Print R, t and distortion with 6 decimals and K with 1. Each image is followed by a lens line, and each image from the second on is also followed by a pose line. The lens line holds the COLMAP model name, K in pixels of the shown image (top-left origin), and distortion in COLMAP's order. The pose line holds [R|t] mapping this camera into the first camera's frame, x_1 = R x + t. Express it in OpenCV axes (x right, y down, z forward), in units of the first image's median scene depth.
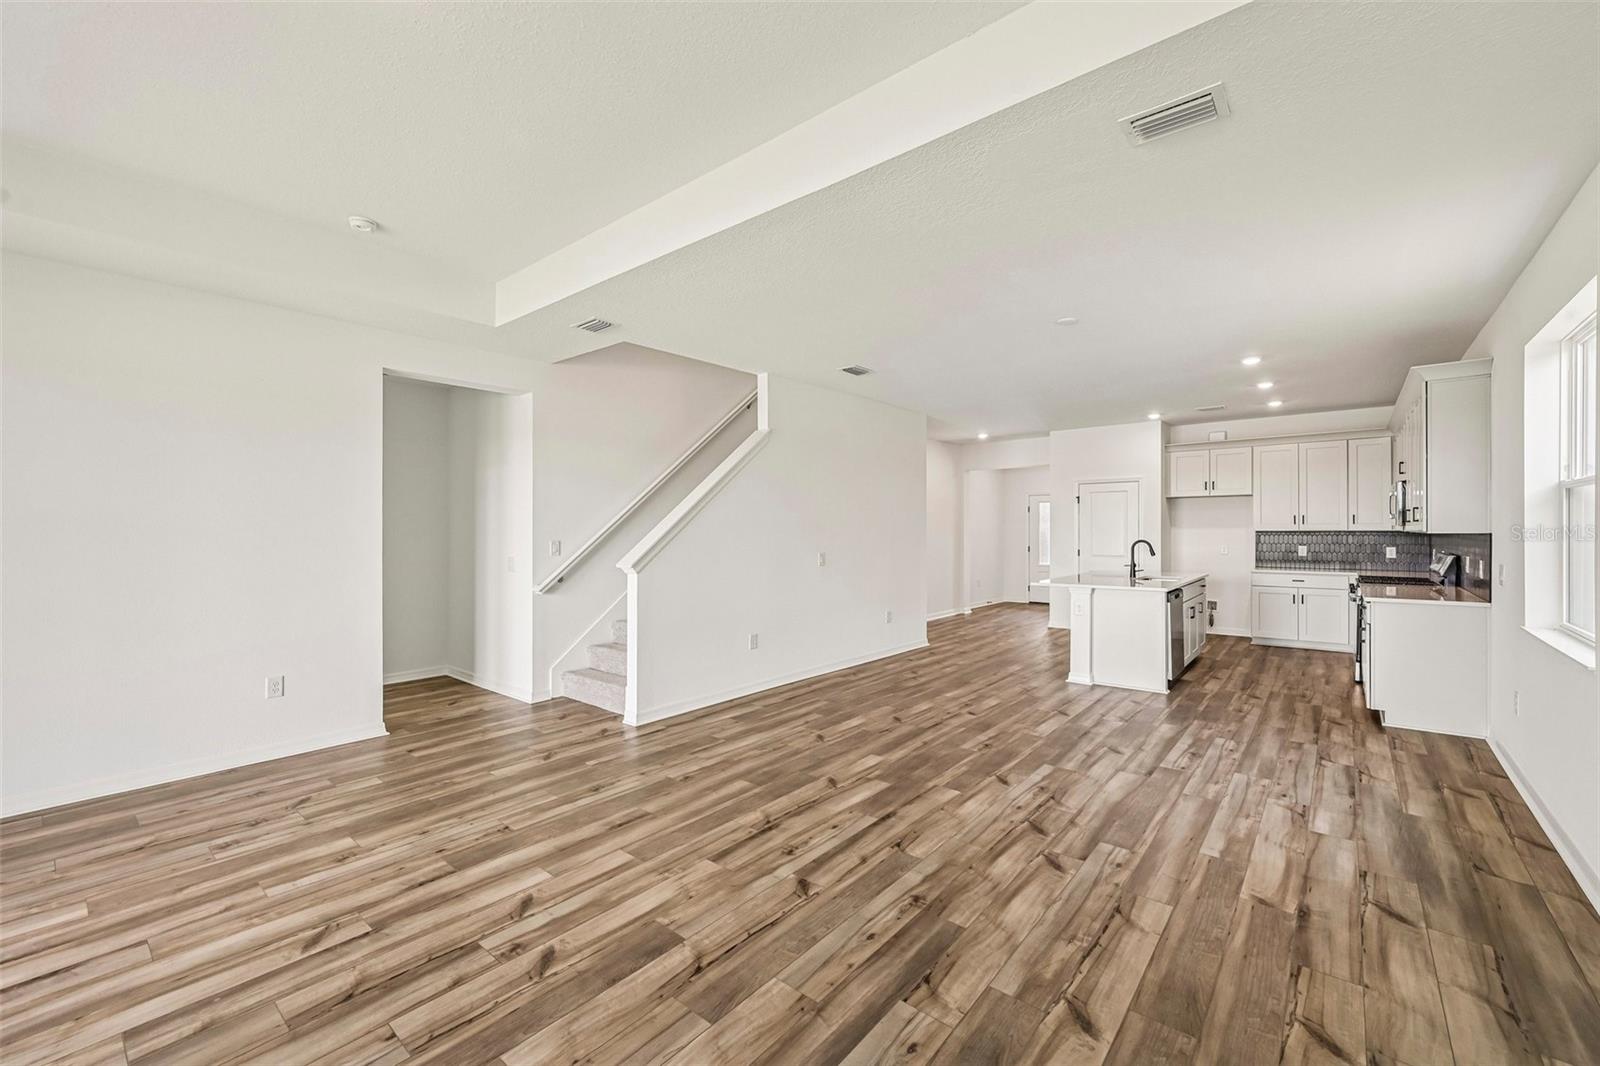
lens RADIAL K [[655.1, 0, 803.7], [0, 655.1, 544.2], [0, 0, 1]] dist [0.000031, -0.000205]
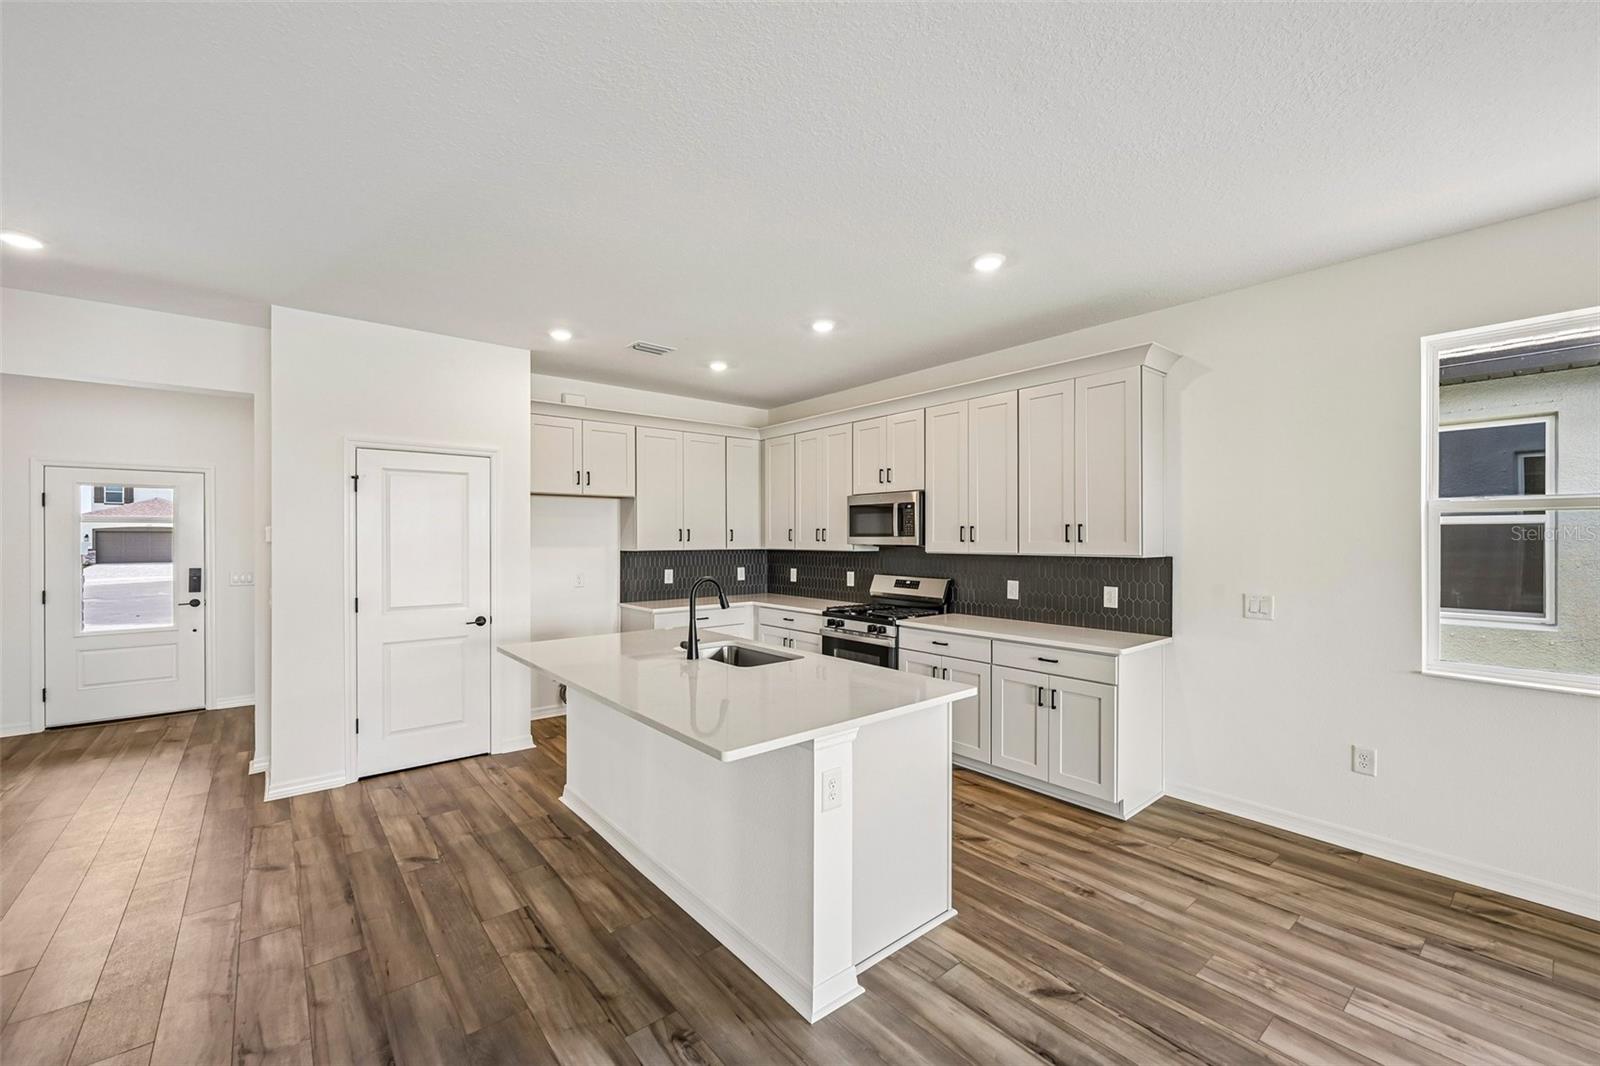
lens RADIAL K [[647.5, 0, 803.7], [0, 647.5, 538.9], [0, 0, 1]] dist [-0.000695, 0.000037]
pose [[0.185108, 0.001762, 0.982717, 0.135131], [0.020948, 0.999764, -0.005739, -0.057463], [-0.982495, 0.021648, 0.185028, 1.620906]]
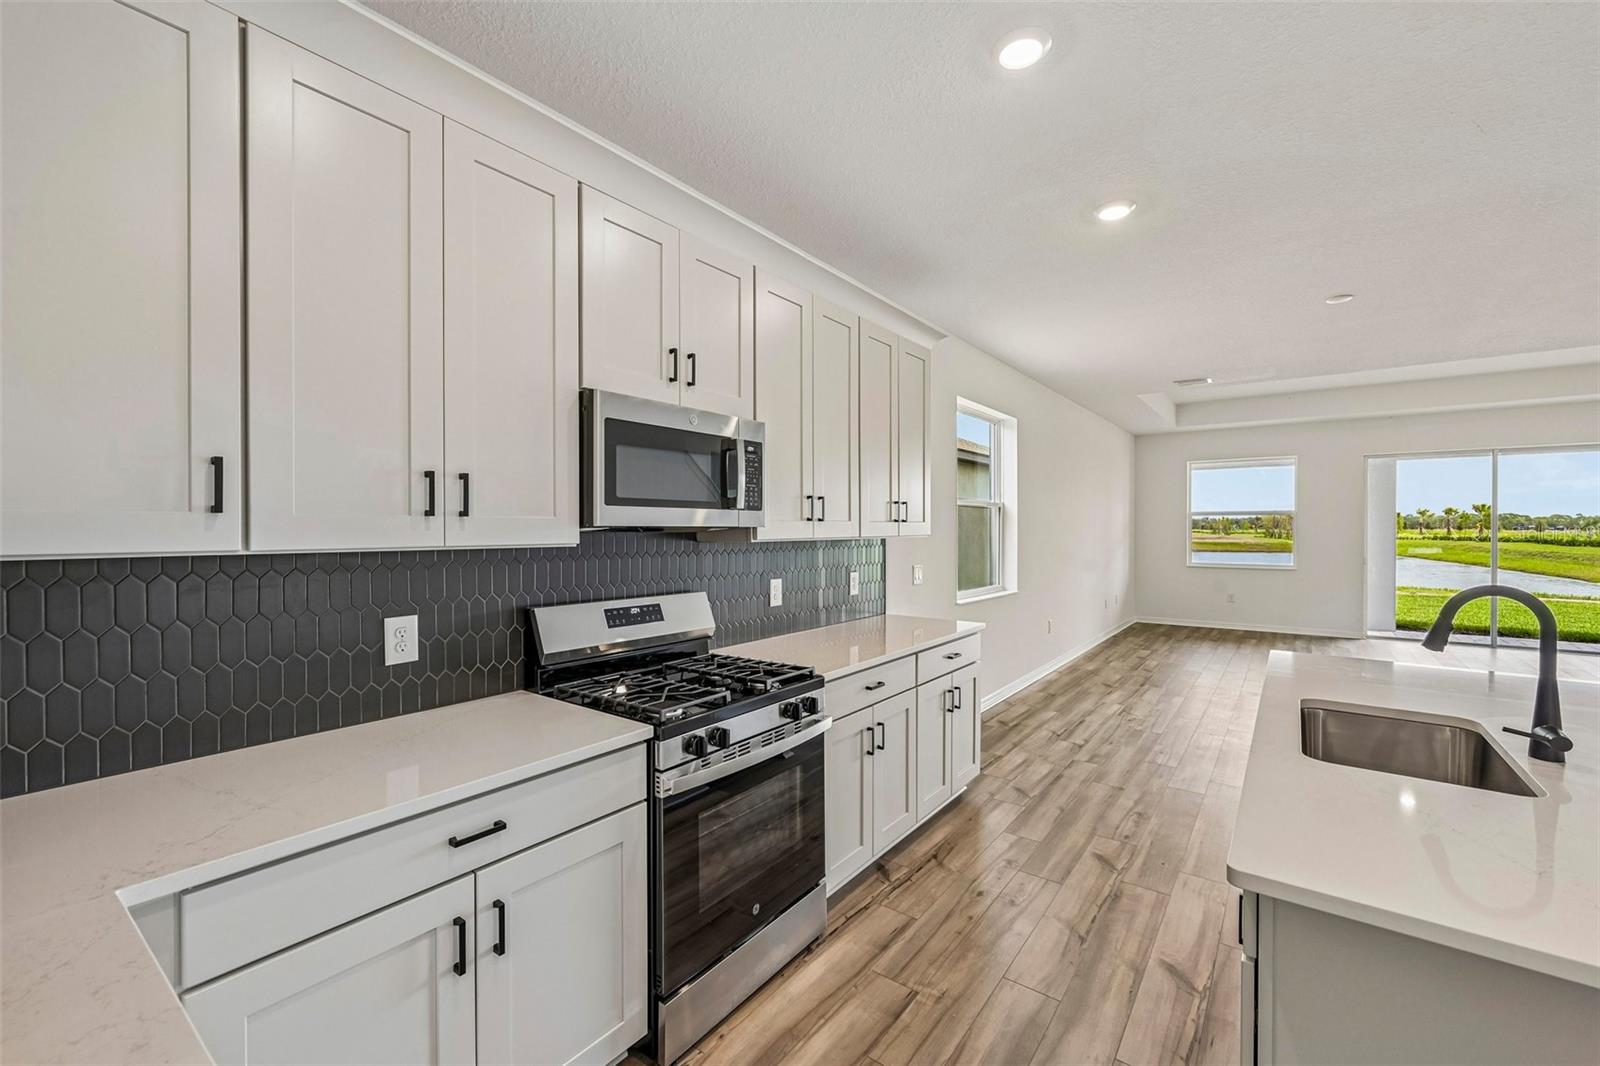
lens RADIAL K [[660.5, 0, 806.0], [0, 660.5, 531.4], [0, 0, 1]] dist [-0.000135, 0.000100]
pose [[-0.998746, 0.003921, -0.049917, 1.478669], [0.002526, 0.999605, 0.027975, -0.062273], [0.050007, 0.027814, -0.998361, 2.341139]]
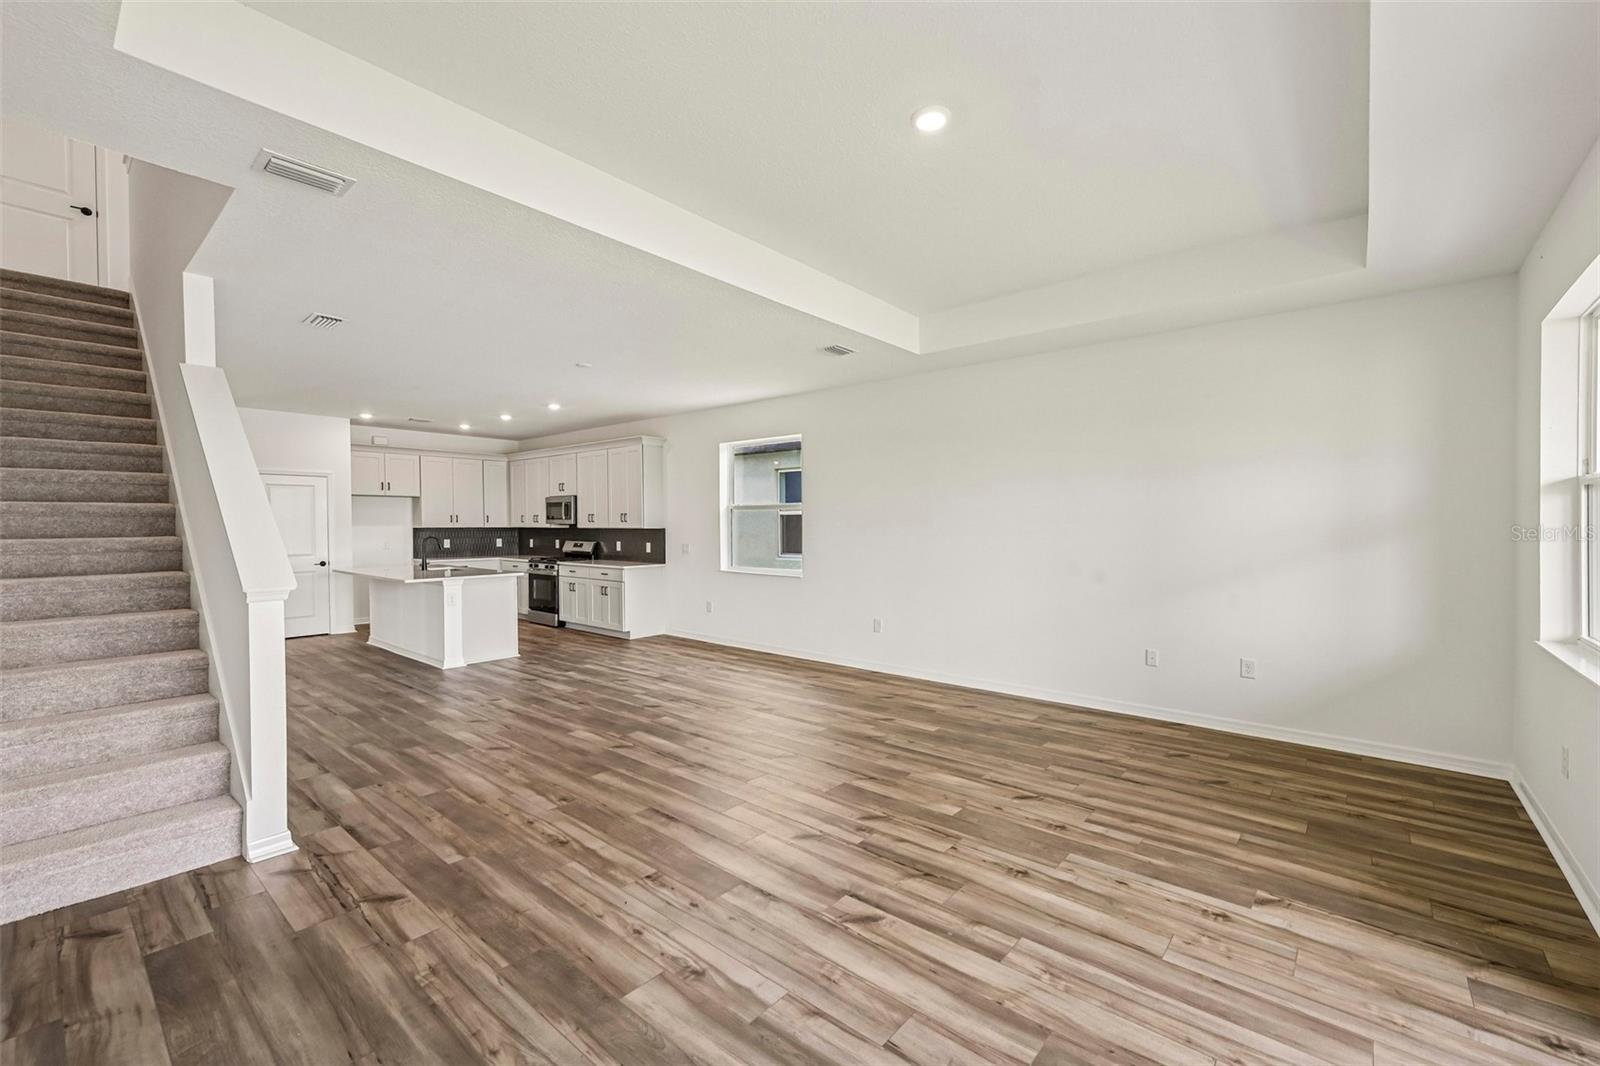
lens RADIAL K [[660.7, 0, 801.4], [0, 660.7, 545.2], [0, 0, 1]] dist [0.005287, 0.000028]
pose [[0.014619, -0.027872, 0.999505, -1.141362], [0.021390, 0.999391, 0.027556, -0.015340], [-0.999664, 0.020976, 0.015207, 0.685372]]
